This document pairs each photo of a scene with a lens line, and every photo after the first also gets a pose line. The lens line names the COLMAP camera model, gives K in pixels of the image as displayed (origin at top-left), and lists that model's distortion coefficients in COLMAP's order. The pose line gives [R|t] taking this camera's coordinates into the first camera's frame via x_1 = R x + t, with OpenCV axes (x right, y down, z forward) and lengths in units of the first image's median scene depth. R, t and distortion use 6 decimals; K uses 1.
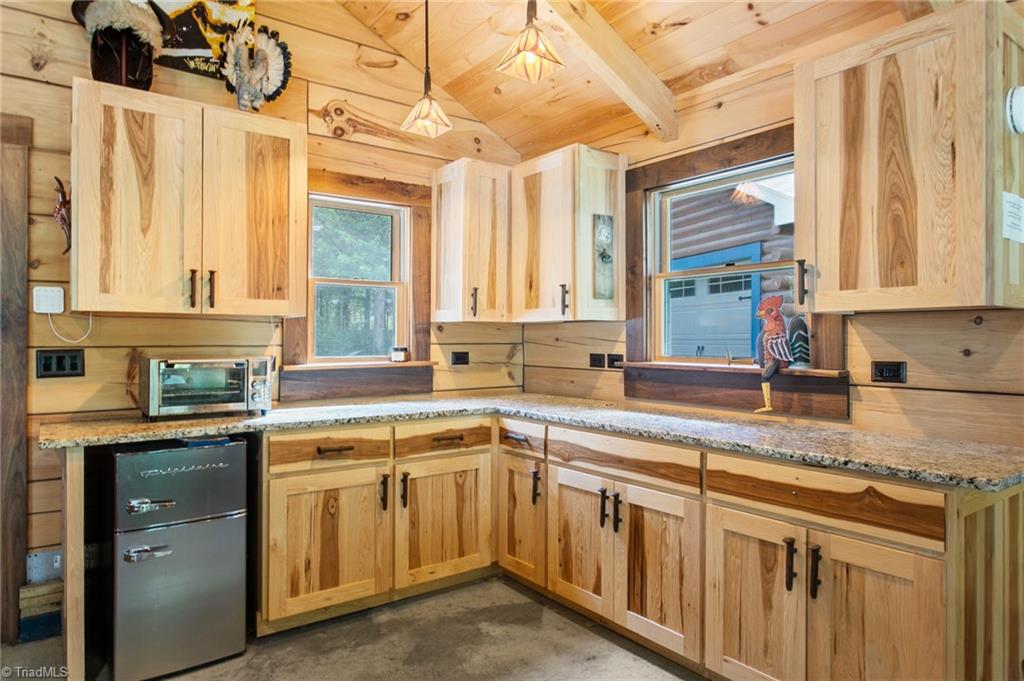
lens RADIAL K [[638.1, 0, 512.0], [0, 638.1, 340.5], [0, 0, 1]] dist [-0.008588, -0.003021]
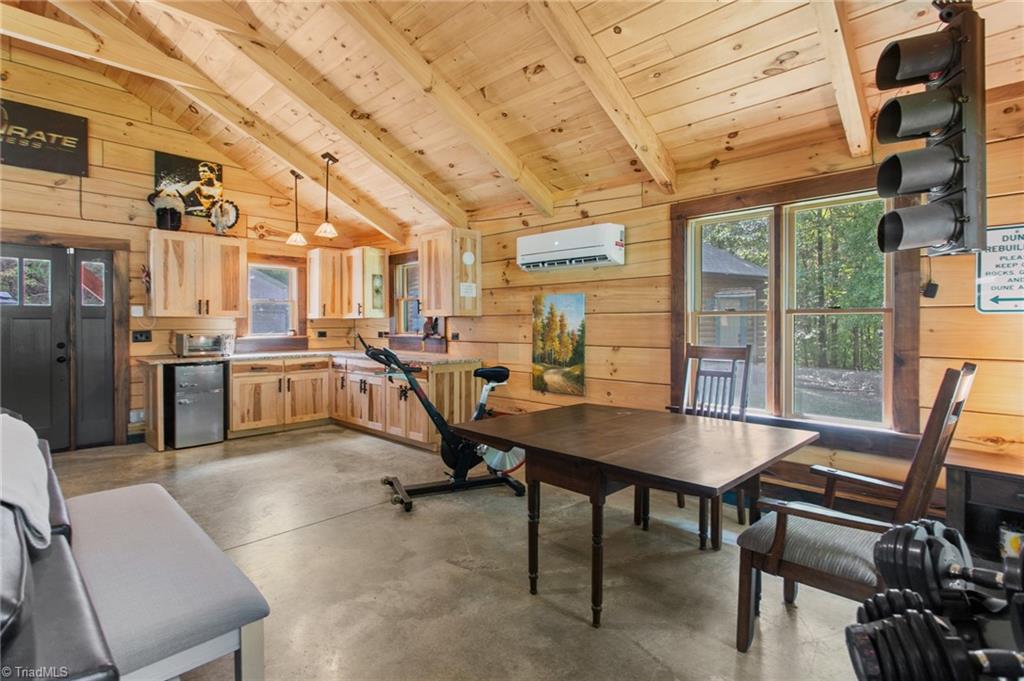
lens RADIAL K [[503.5, 0, 507.4], [0, 503.5, 331.3], [0, 0, 1]] dist [0.001521, 0.000827]
pose [[0.987976, -0.007072, 0.154447, 0.386172], [0.005413, 0.999923, 0.011156, 0.001204], [-0.154514, -0.010185, 0.987938, -1.126700]]
